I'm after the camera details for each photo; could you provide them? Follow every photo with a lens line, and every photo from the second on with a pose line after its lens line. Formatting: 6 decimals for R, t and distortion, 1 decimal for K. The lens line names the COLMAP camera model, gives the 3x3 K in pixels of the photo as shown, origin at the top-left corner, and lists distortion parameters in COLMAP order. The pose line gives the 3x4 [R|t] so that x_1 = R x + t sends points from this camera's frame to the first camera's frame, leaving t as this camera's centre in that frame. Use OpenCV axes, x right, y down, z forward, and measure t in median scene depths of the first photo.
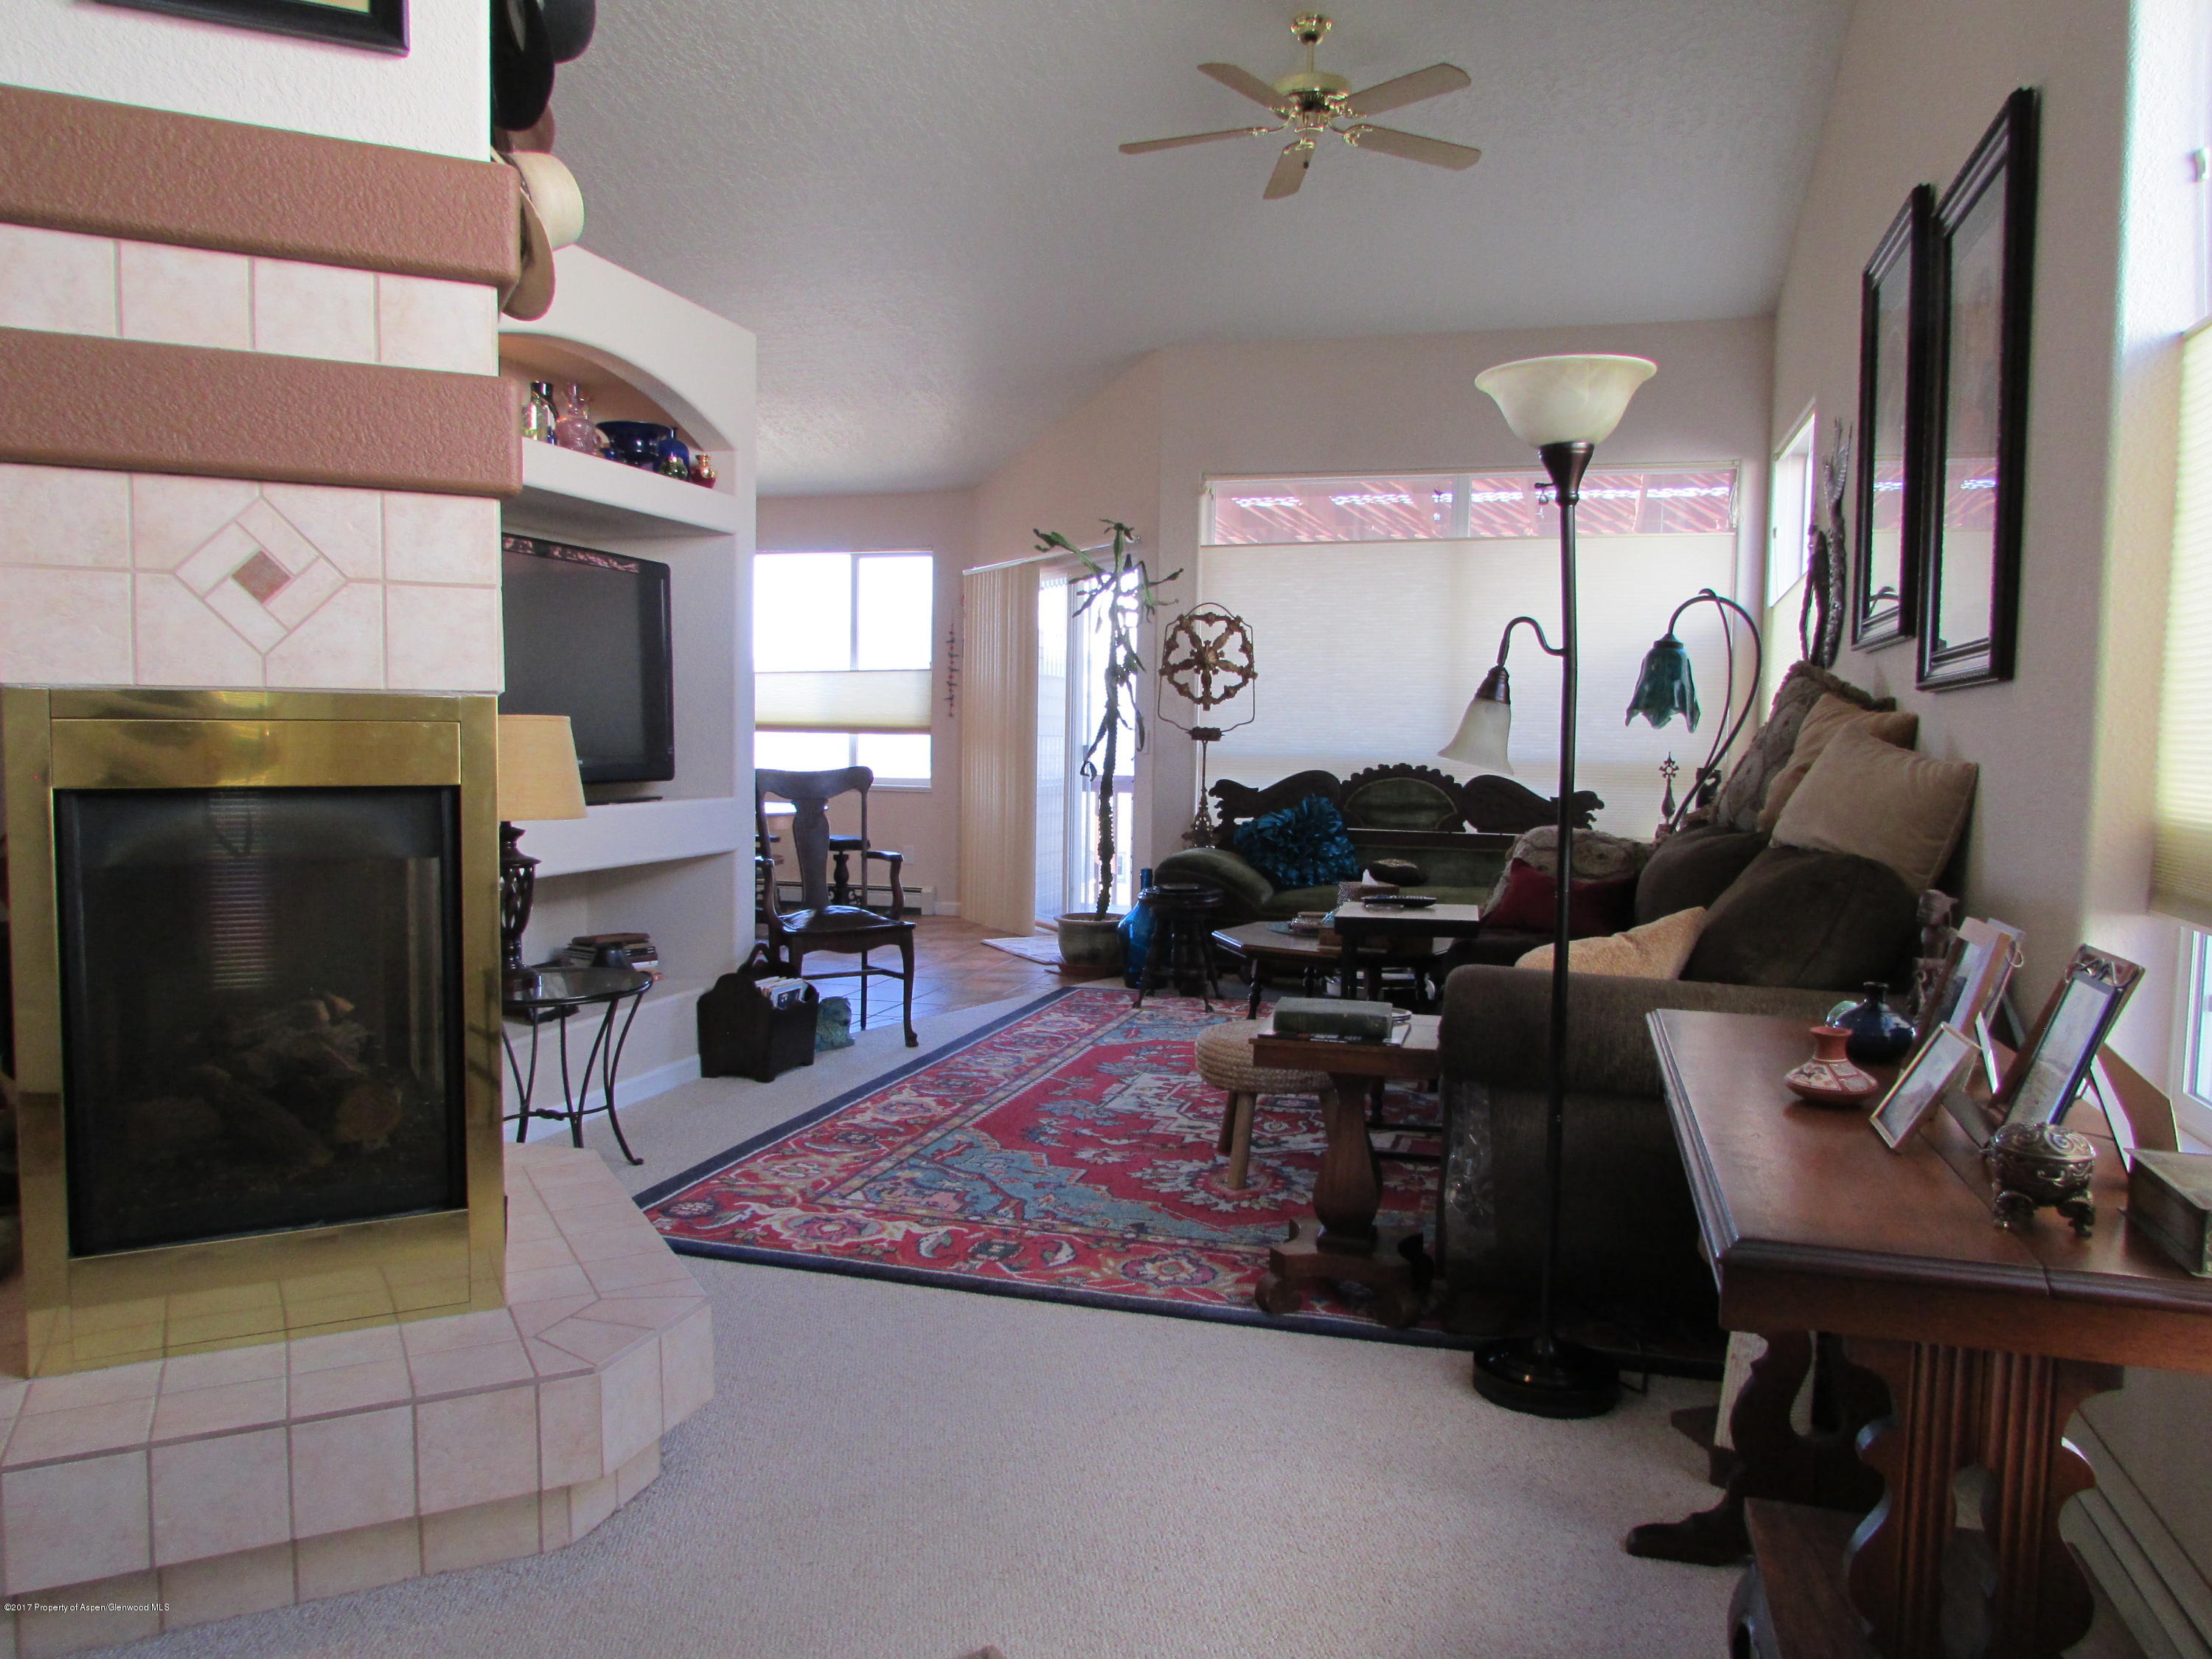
lens RADIAL K [[1561.4, 0, 1111.2], [0, 1561.4, 823.7], [0, 0, 1]] dist [-0.041757, 0.016595]
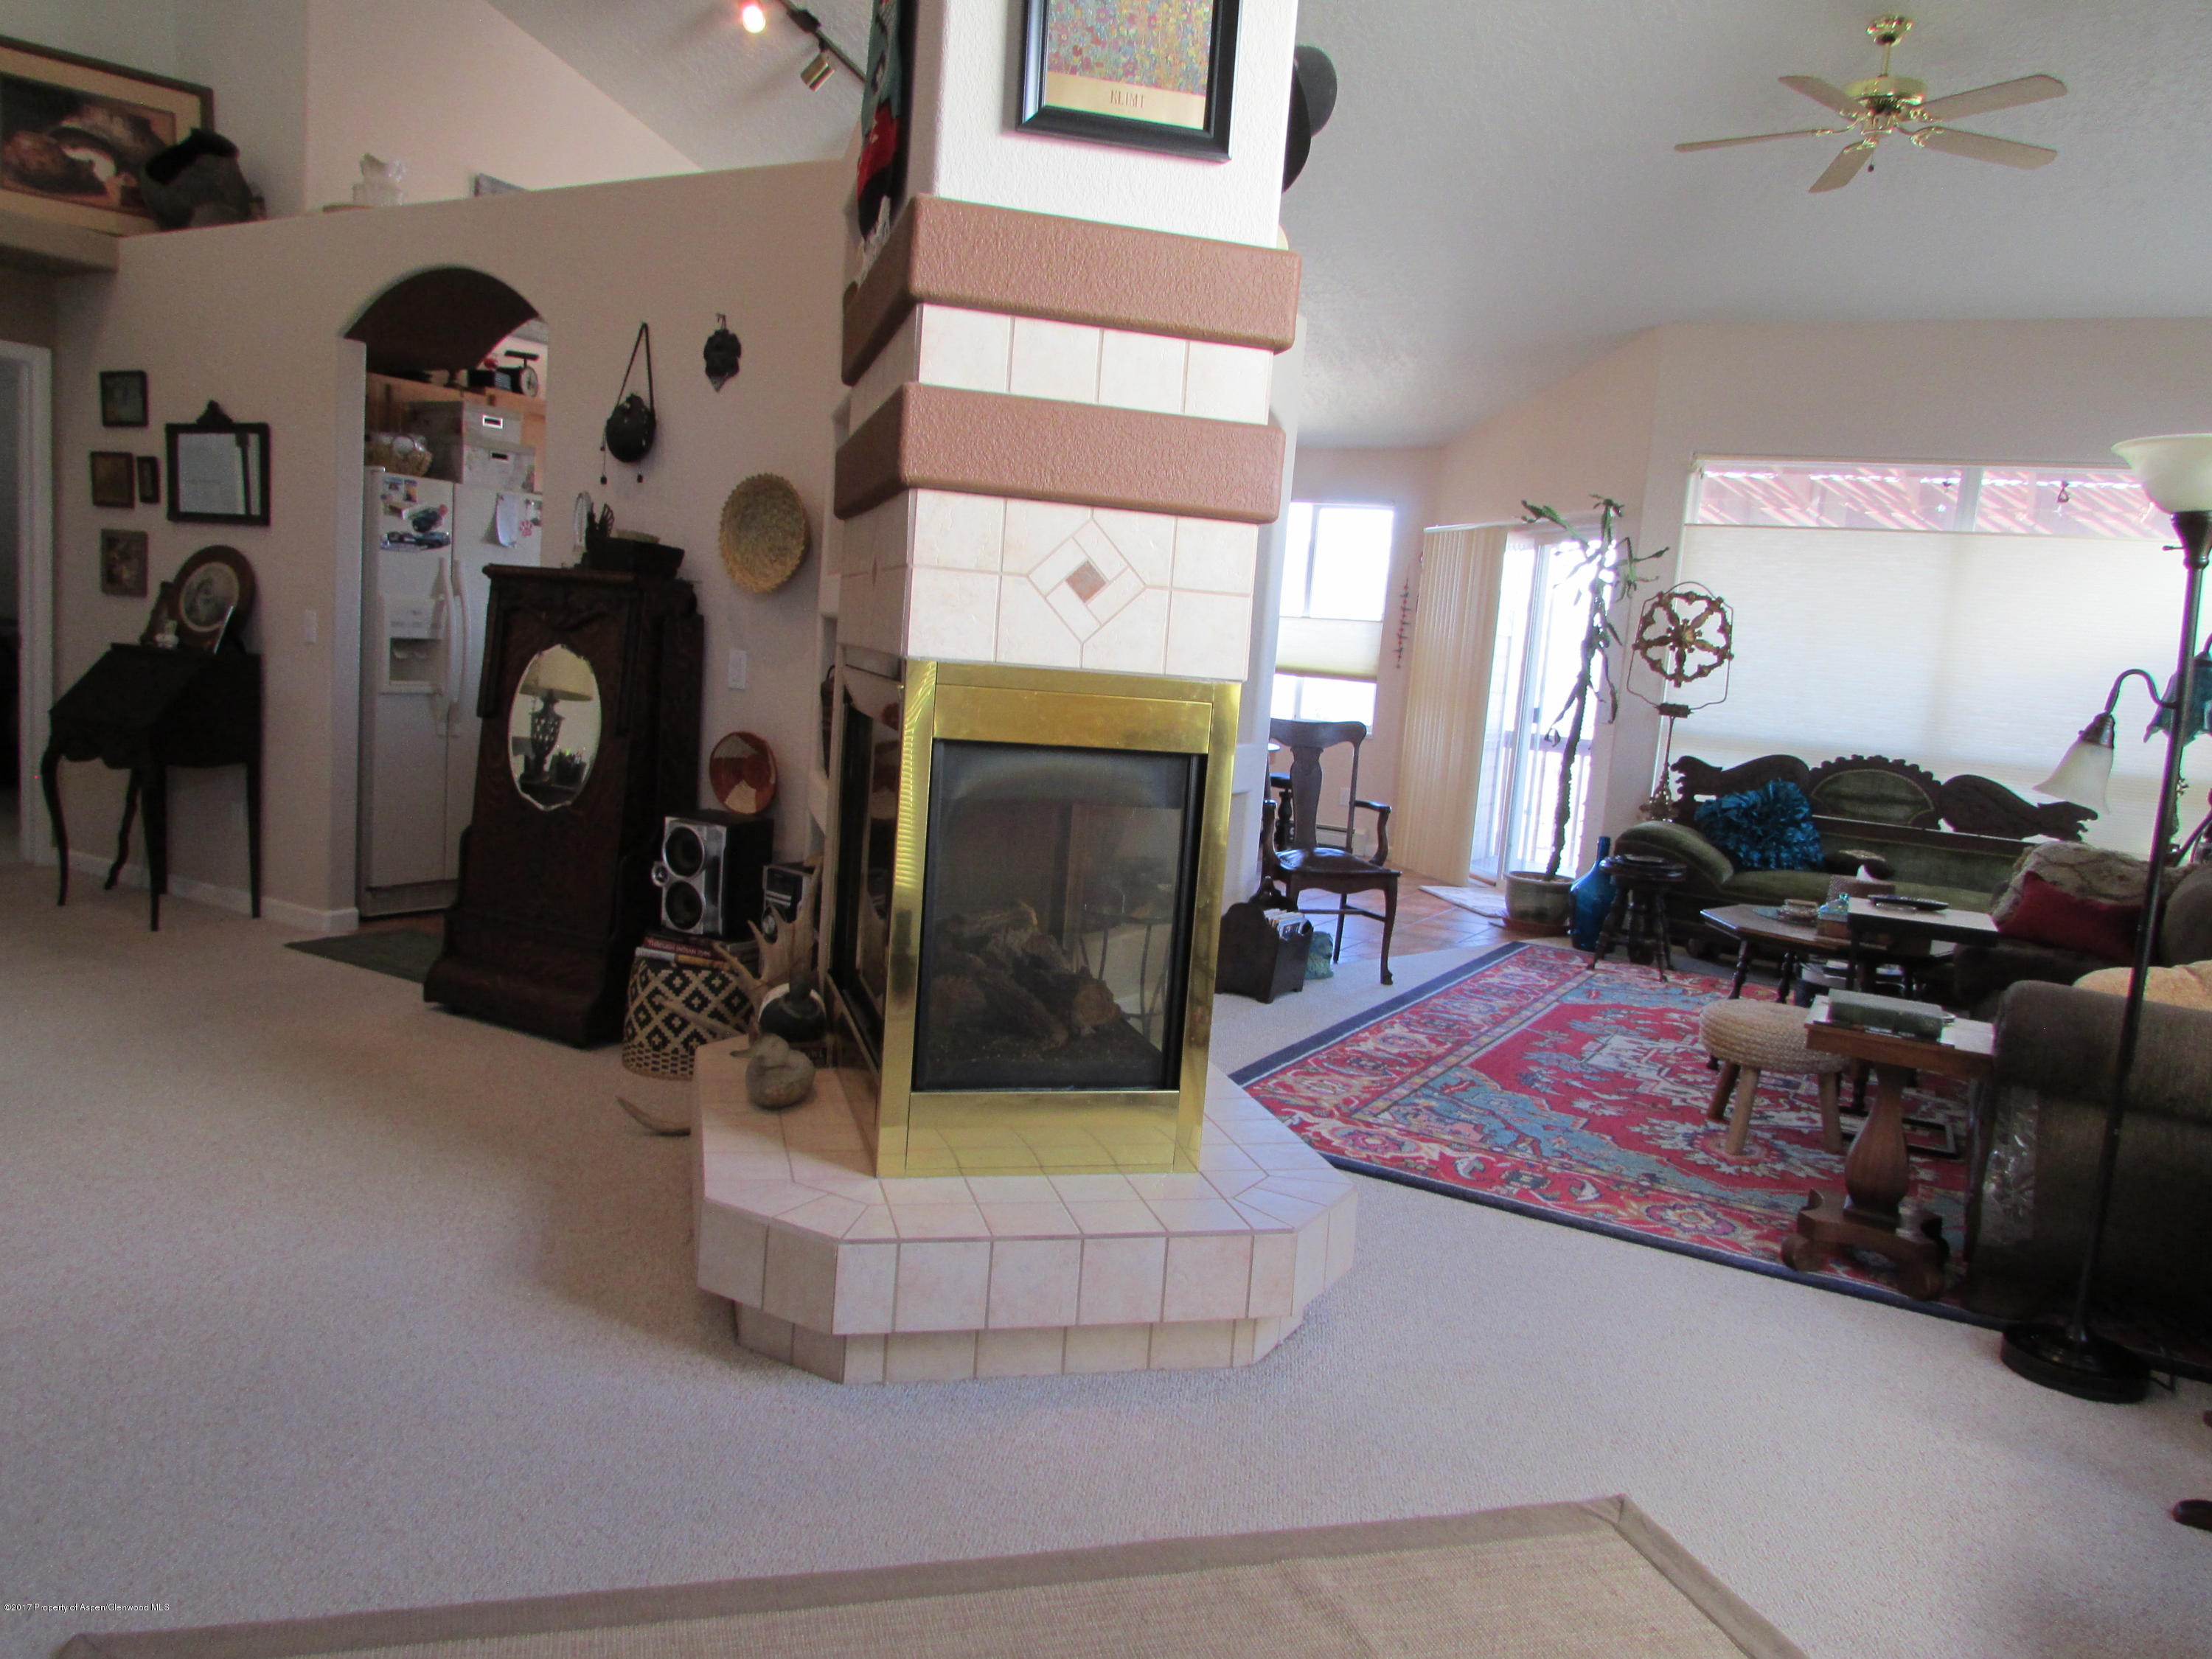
lens RADIAL K [[1561.4, 0, 1111.2], [0, 1561.4, 823.7], [0, 0, 1]] dist [-0.041757, 0.016595]
pose [[0.971189, 0.092155, -0.219772, -0.122174], [-0.081793, 0.995086, 0.055809, -0.018611], [0.223835, -0.036225, 0.973954, -0.134686]]
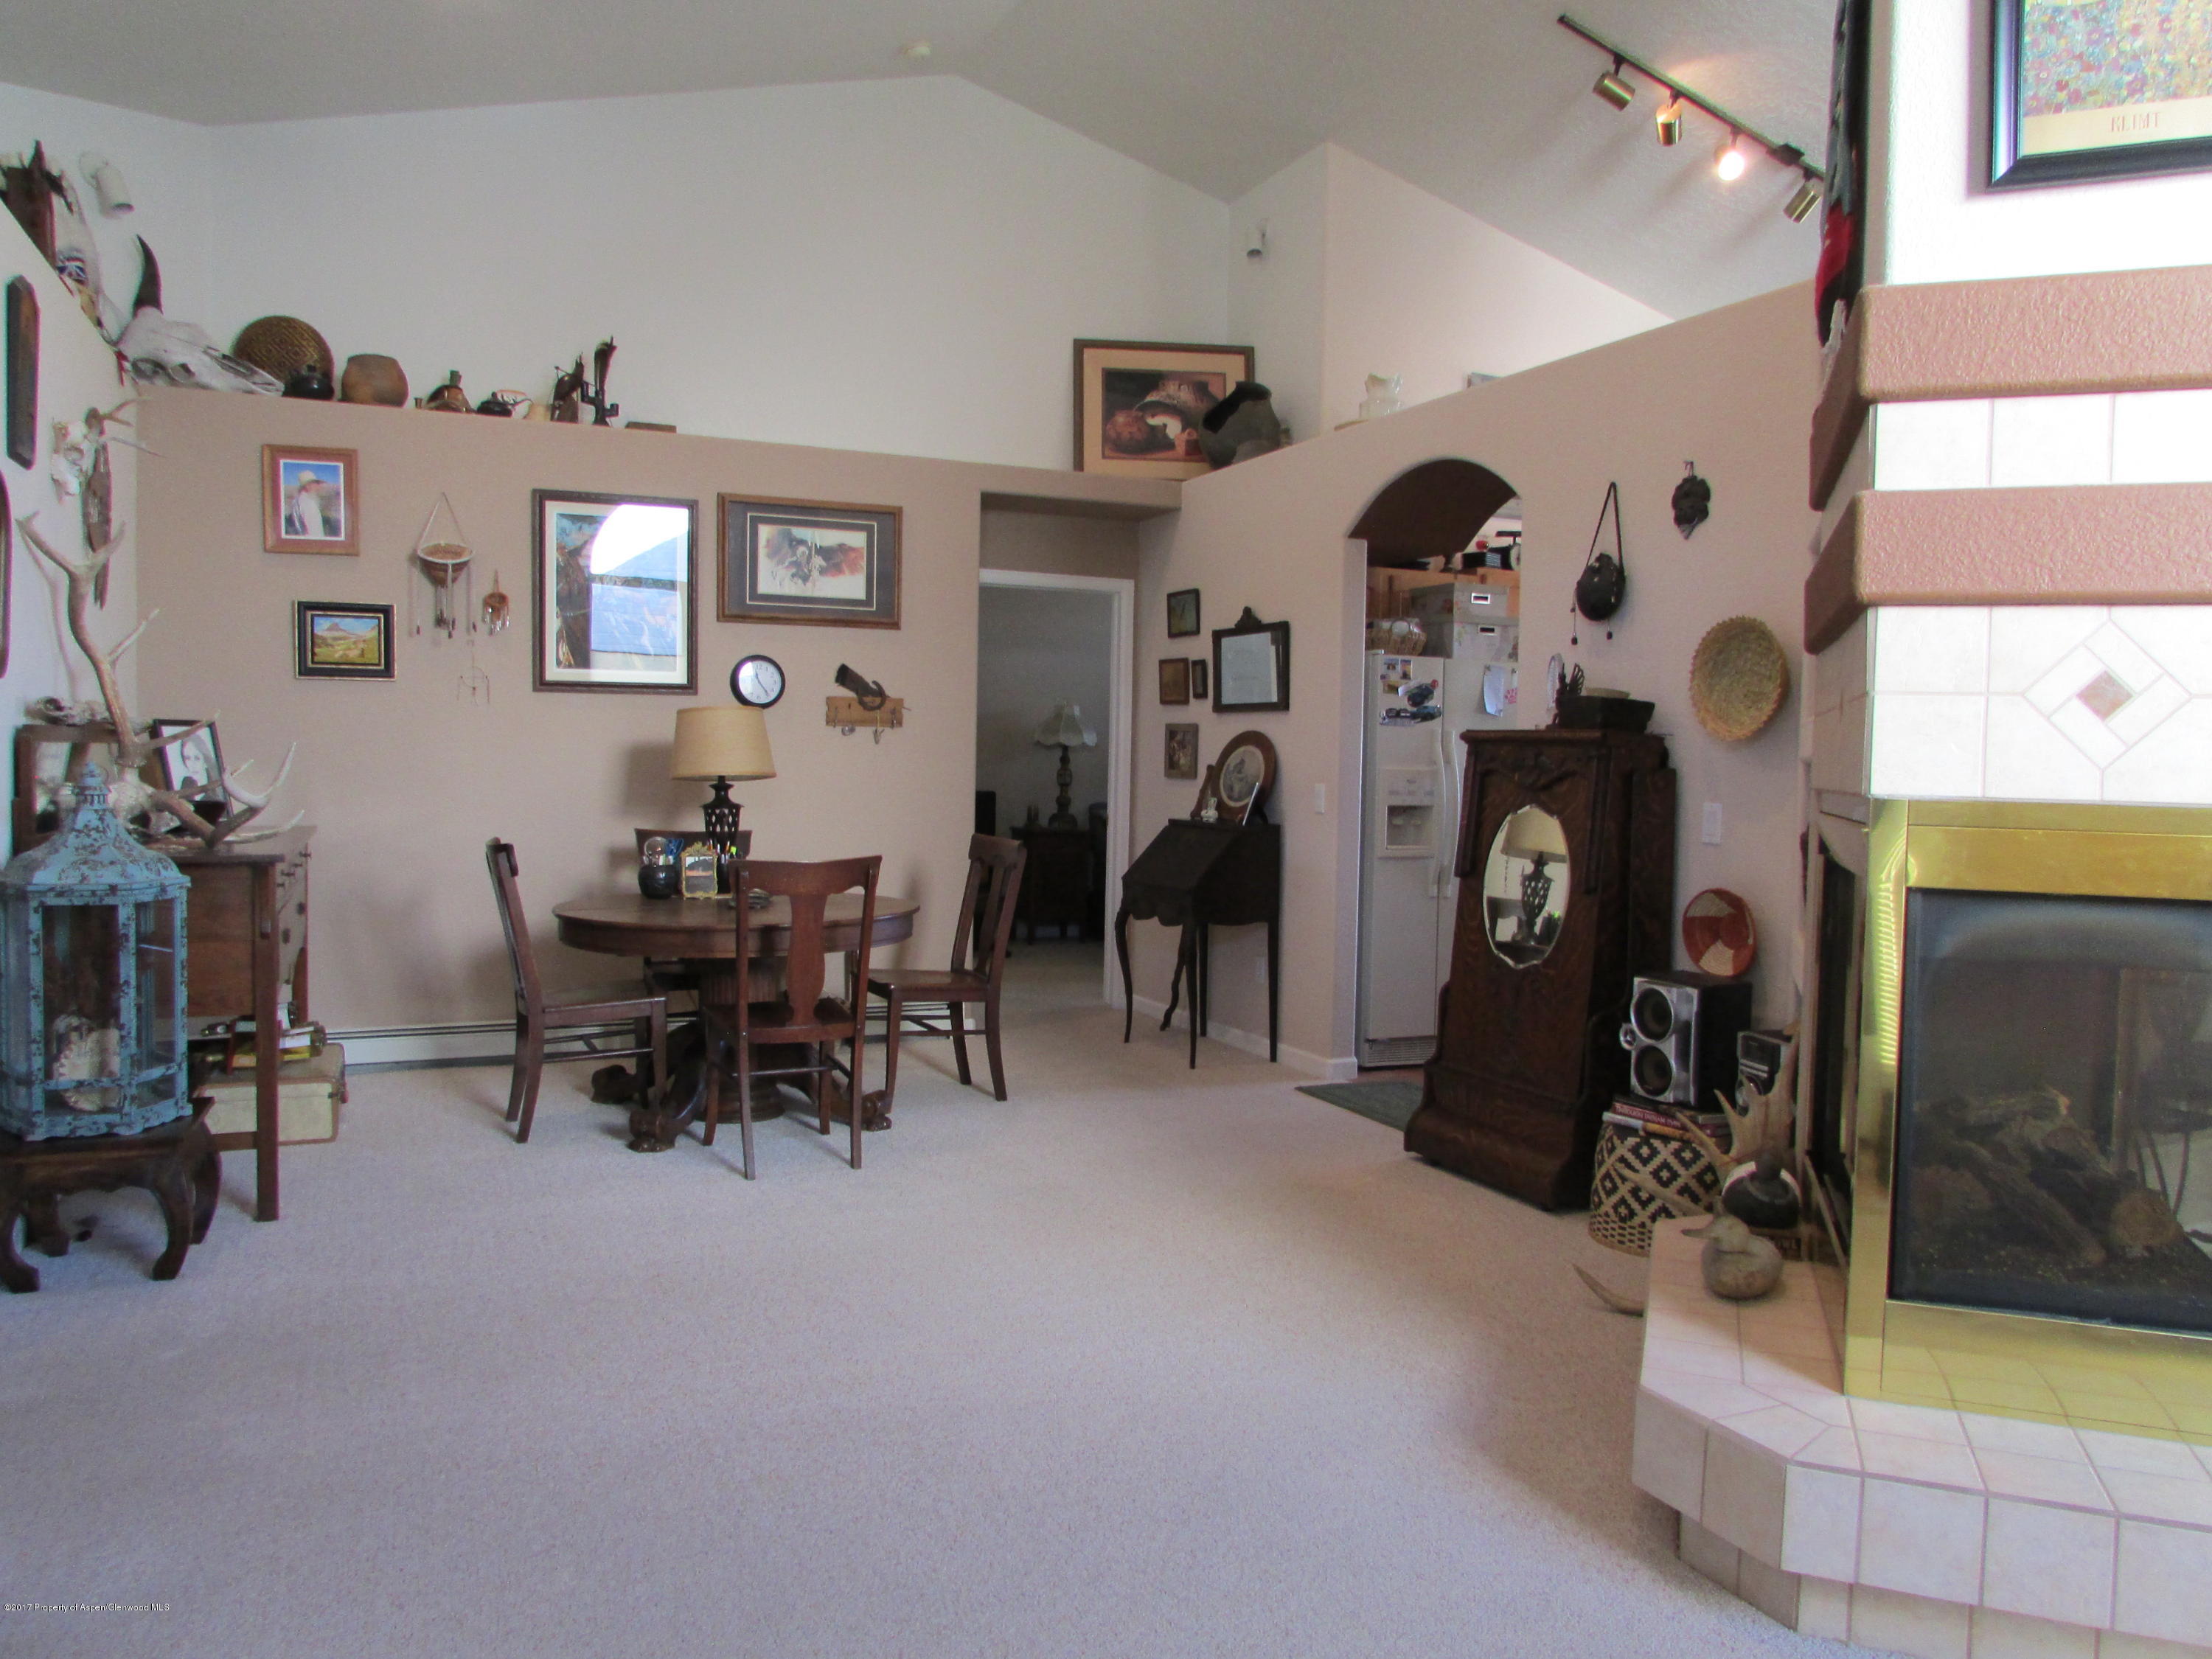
lens RADIAL K [[1561.4, 0, 1111.2], [0, 1561.4, 823.7], [0, 0, 1]] dist [-0.041757, 0.016595]
pose [[0.650325, 0.037989, -0.758706, -0.102525], [-0.063014, 0.998004, -0.004041, -0.014038], [0.757038, 0.050437, 0.651421, -0.100323]]
